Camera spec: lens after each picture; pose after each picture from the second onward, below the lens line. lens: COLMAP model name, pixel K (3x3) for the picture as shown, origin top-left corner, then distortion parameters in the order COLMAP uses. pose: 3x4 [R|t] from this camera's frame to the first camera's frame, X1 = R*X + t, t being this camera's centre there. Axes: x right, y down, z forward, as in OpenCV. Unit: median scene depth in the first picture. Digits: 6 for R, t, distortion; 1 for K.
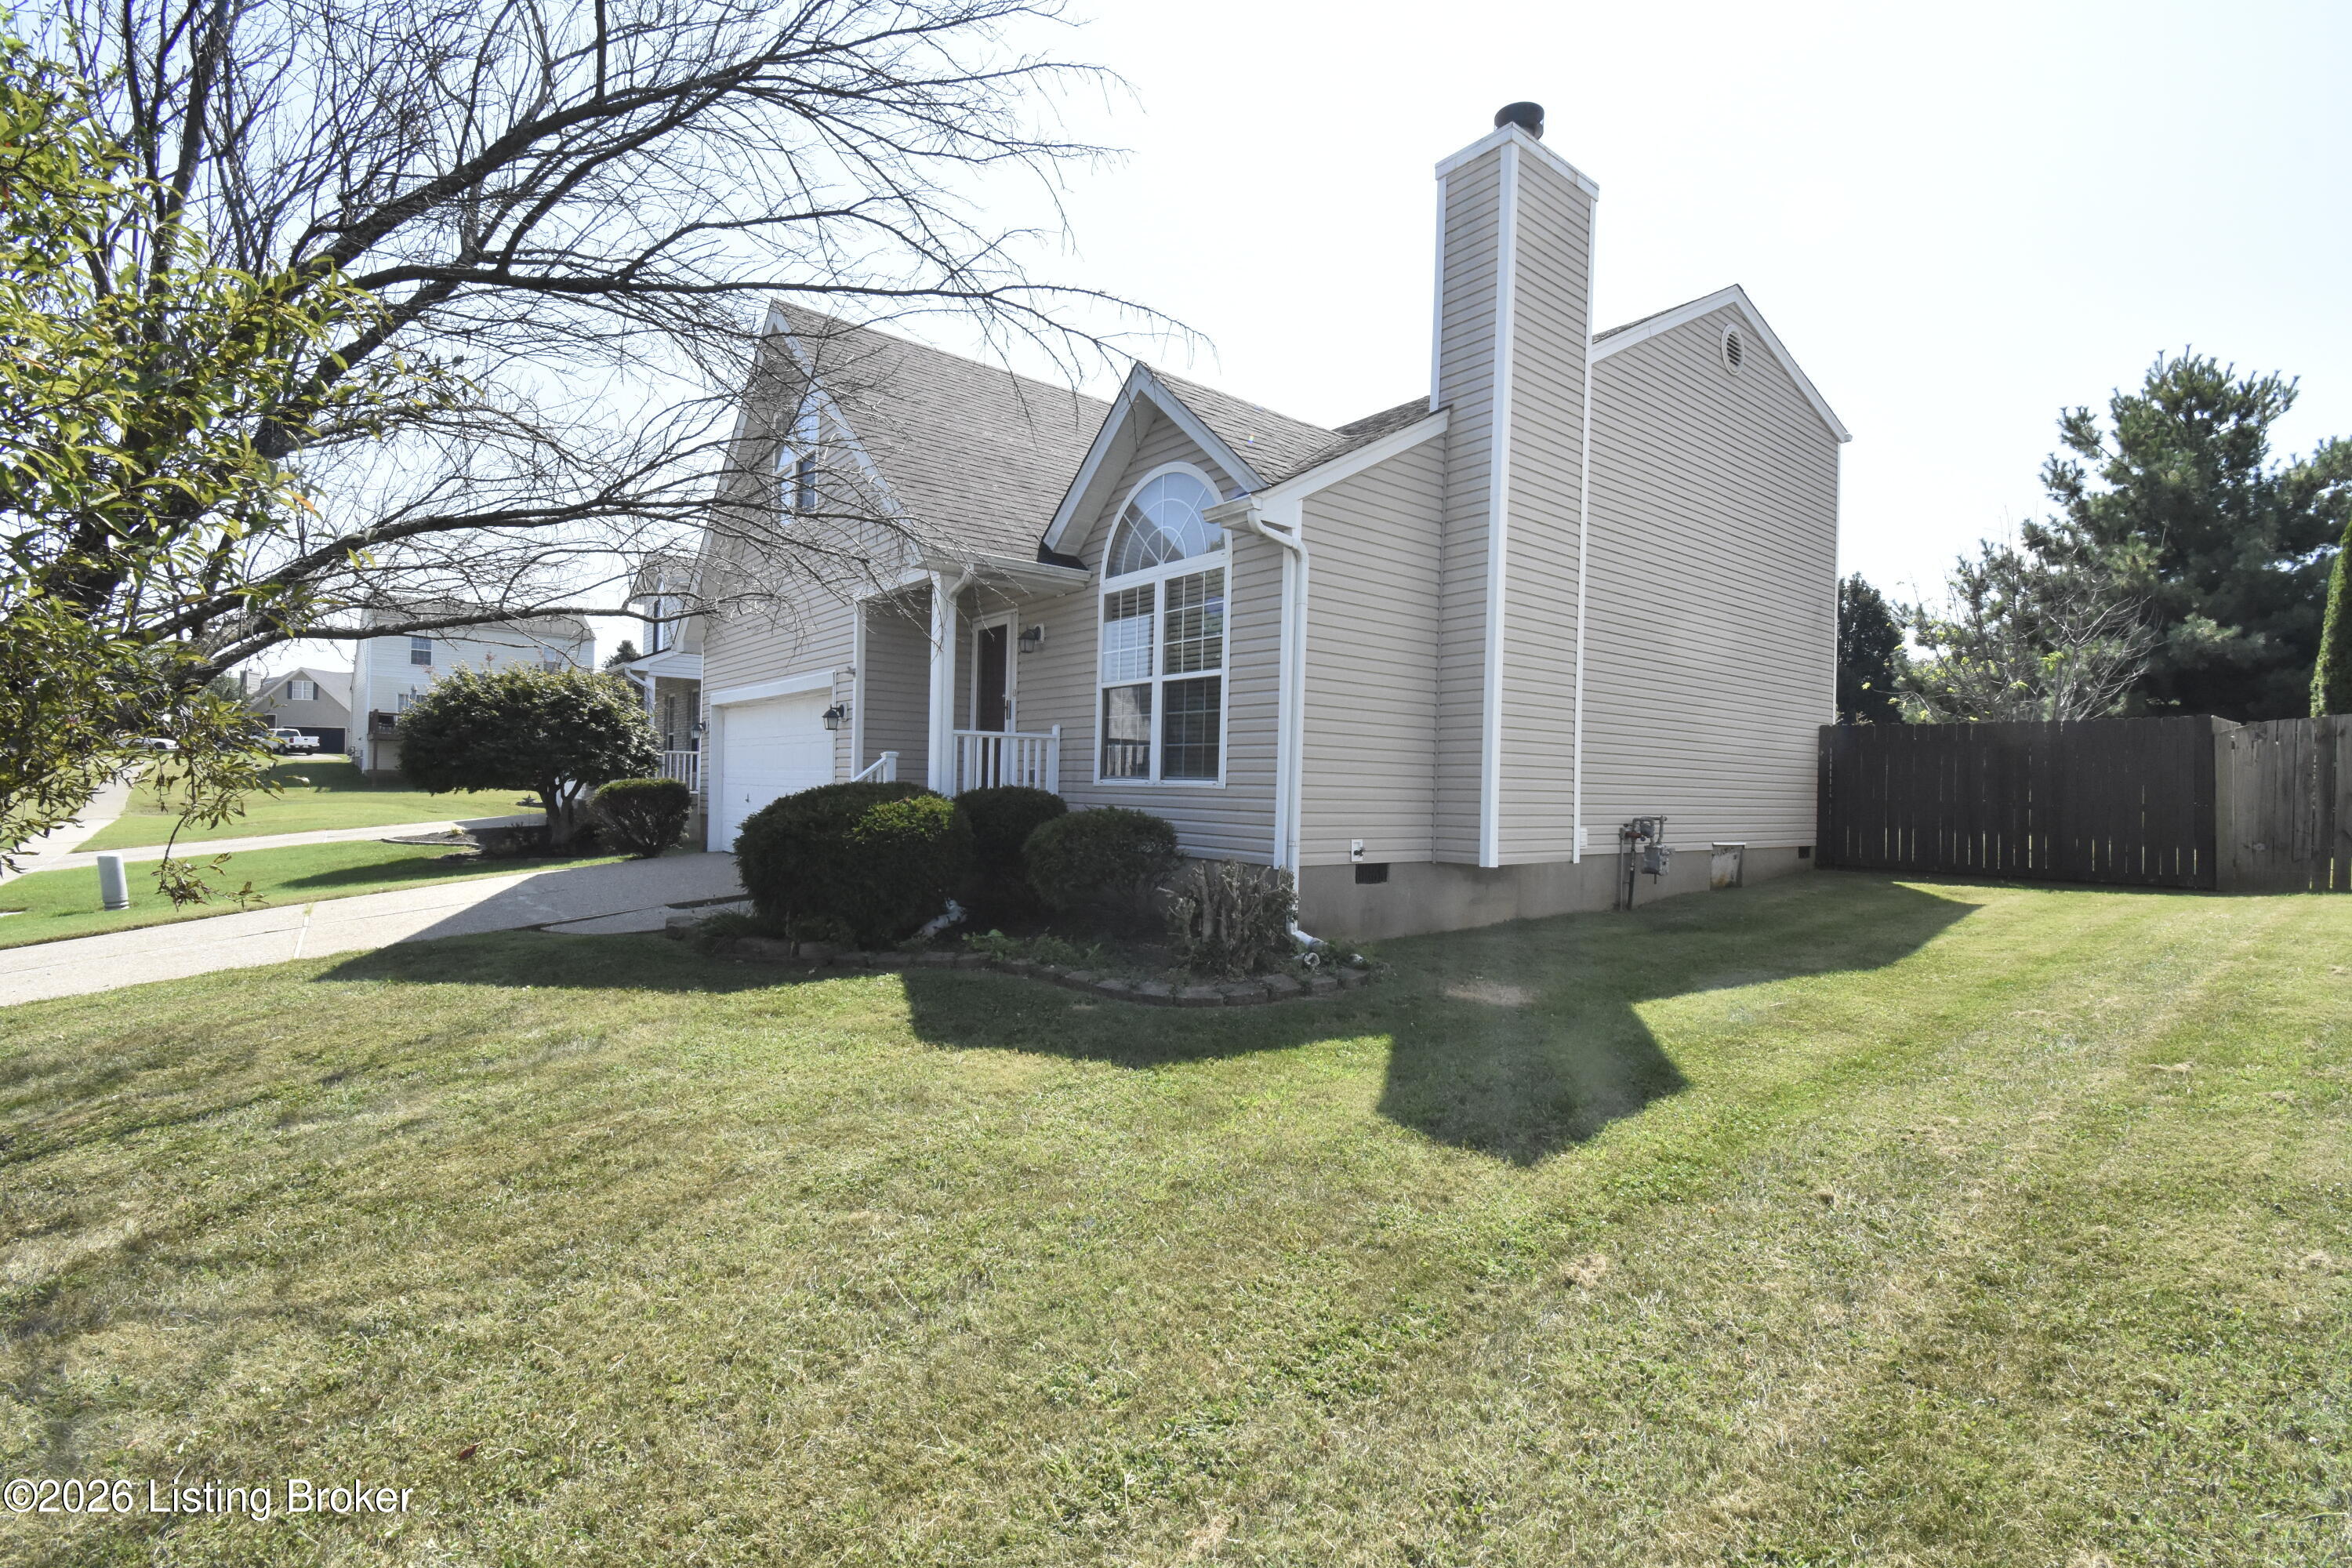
lens RADIAL K [[1015.4, 0, 1176.0], [0, 1015.4, 784.0], [0, 0, 1]] dist [0.002855, 0.000097]
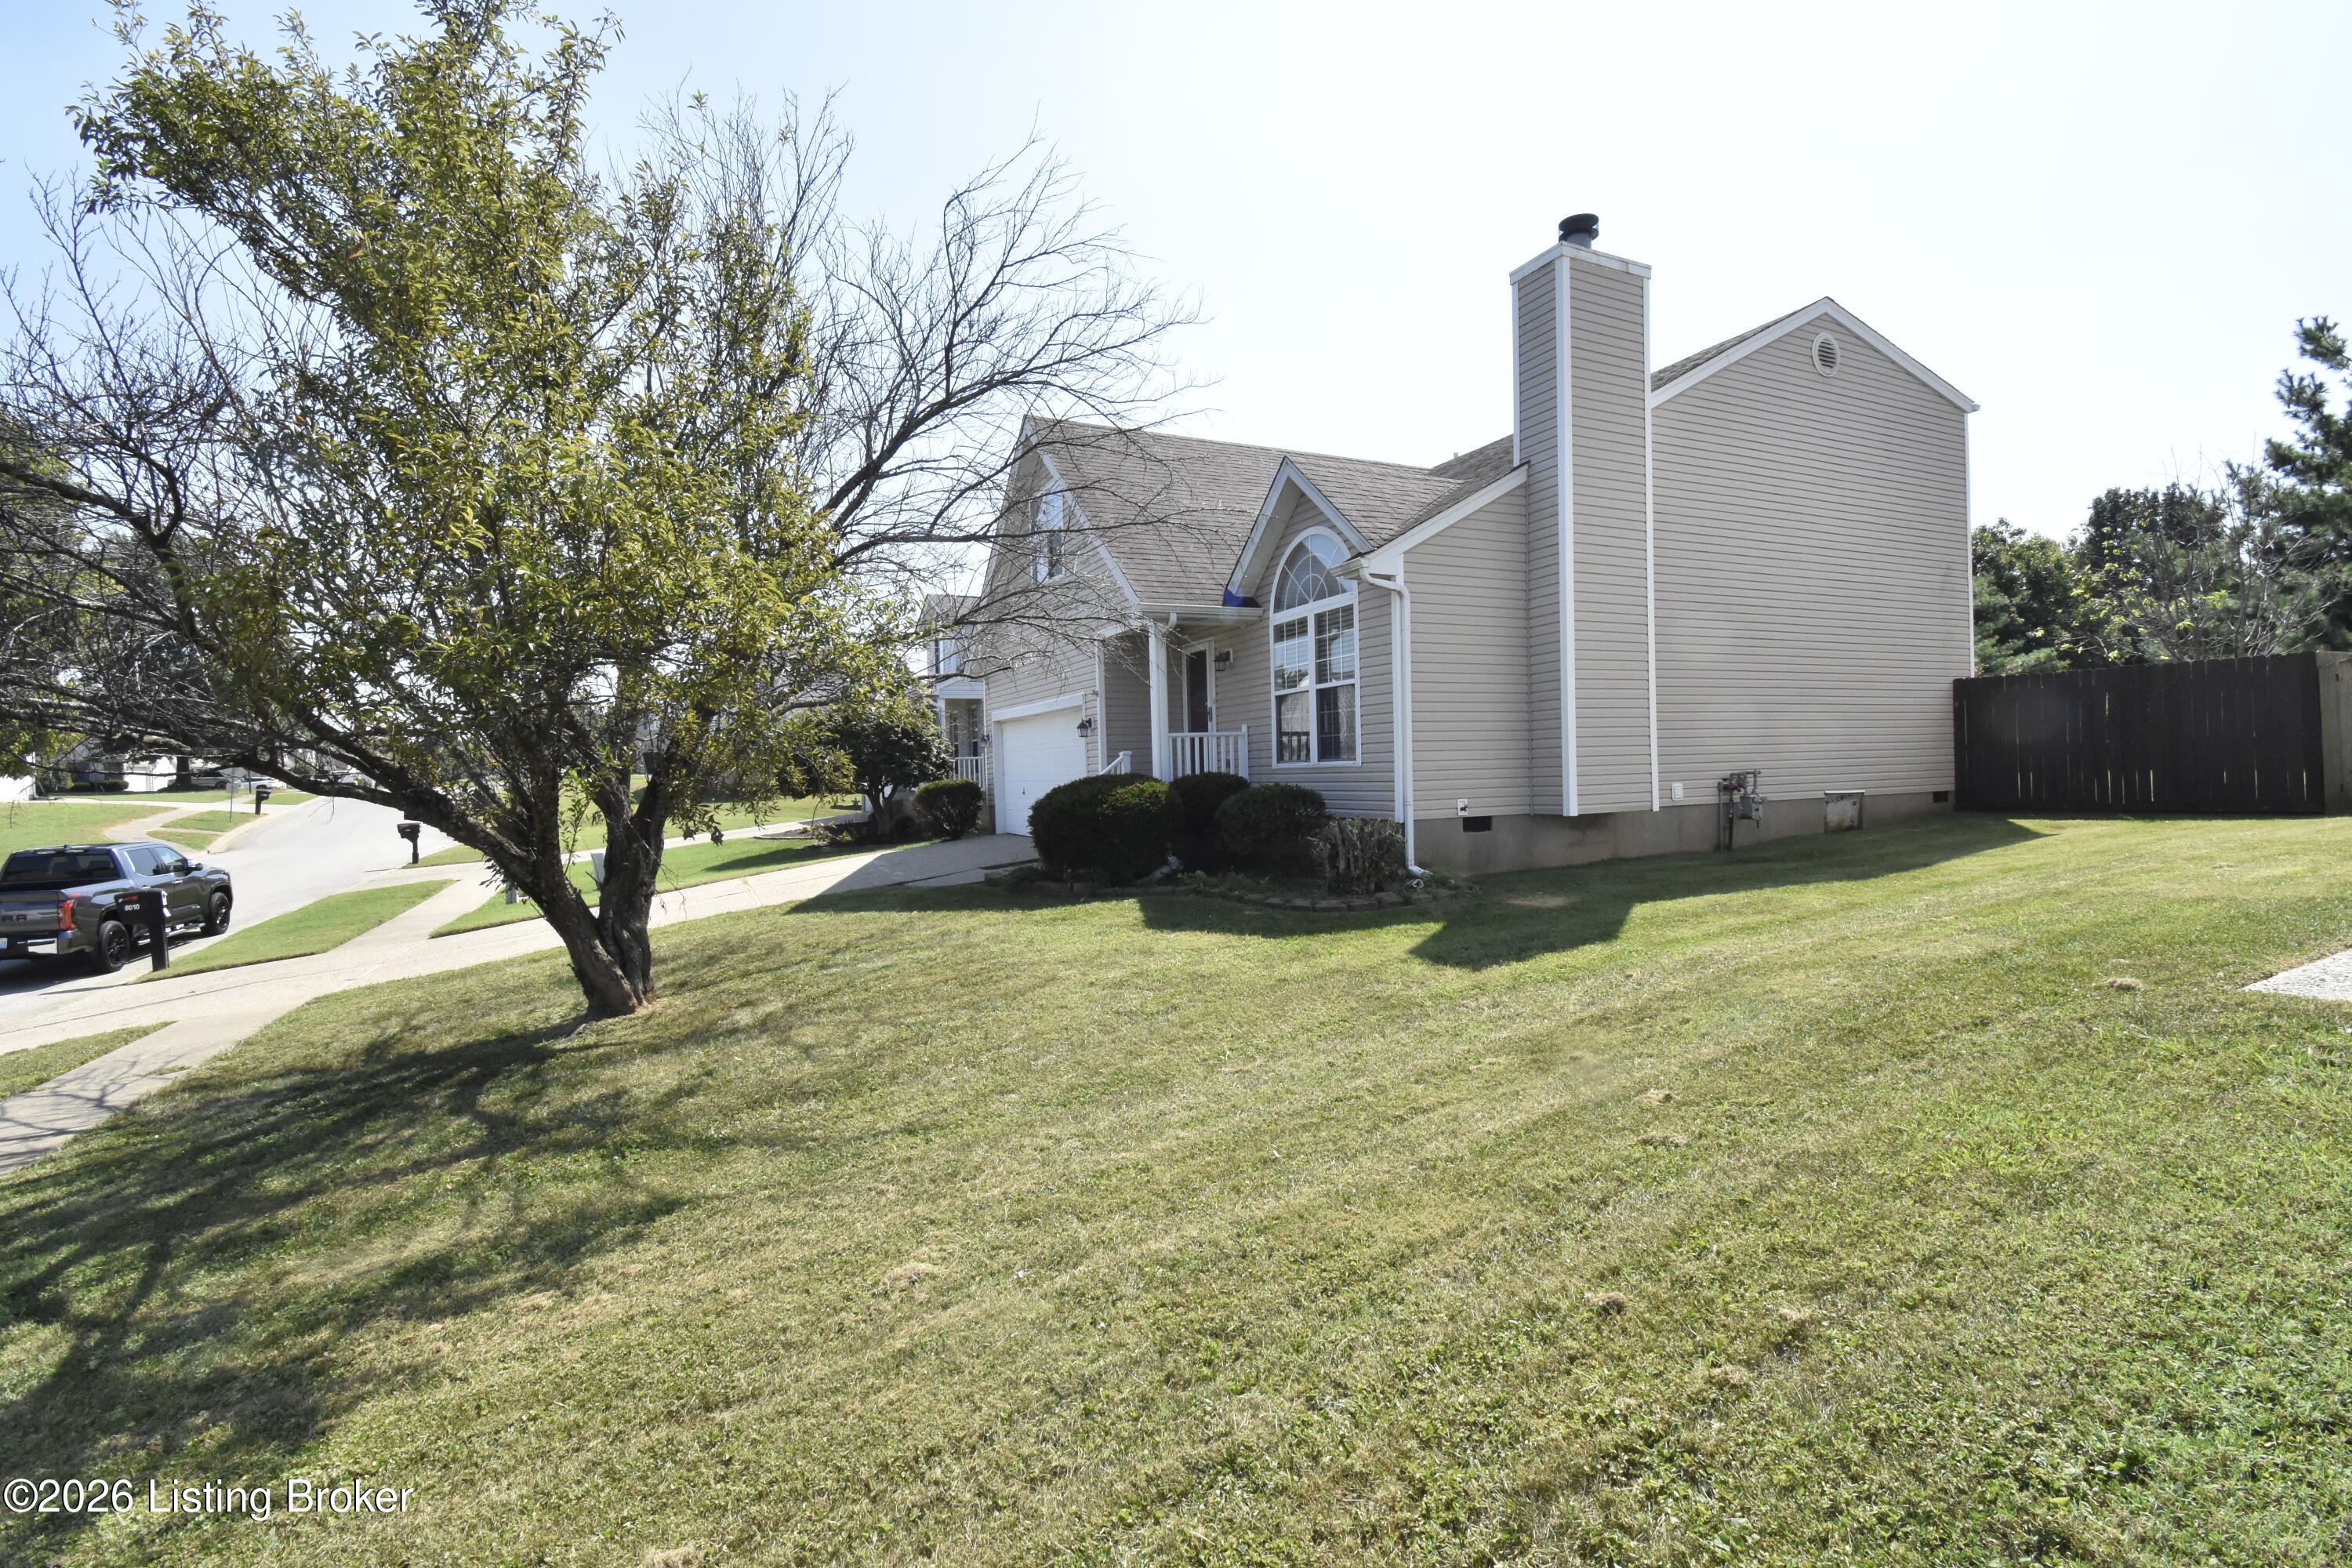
lens RADIAL K [[1015.9, 0, 1175.1], [0, 1015.9, 776.9], [0, 0, 1]] dist [0.000293, -0.000053]
pose [[0.972164, -0.047958, -0.229340, 0.104006], [0.049993, 0.998745, 0.003069, 0.001947], [0.228905, -0.014449, 0.973342, -0.345354]]
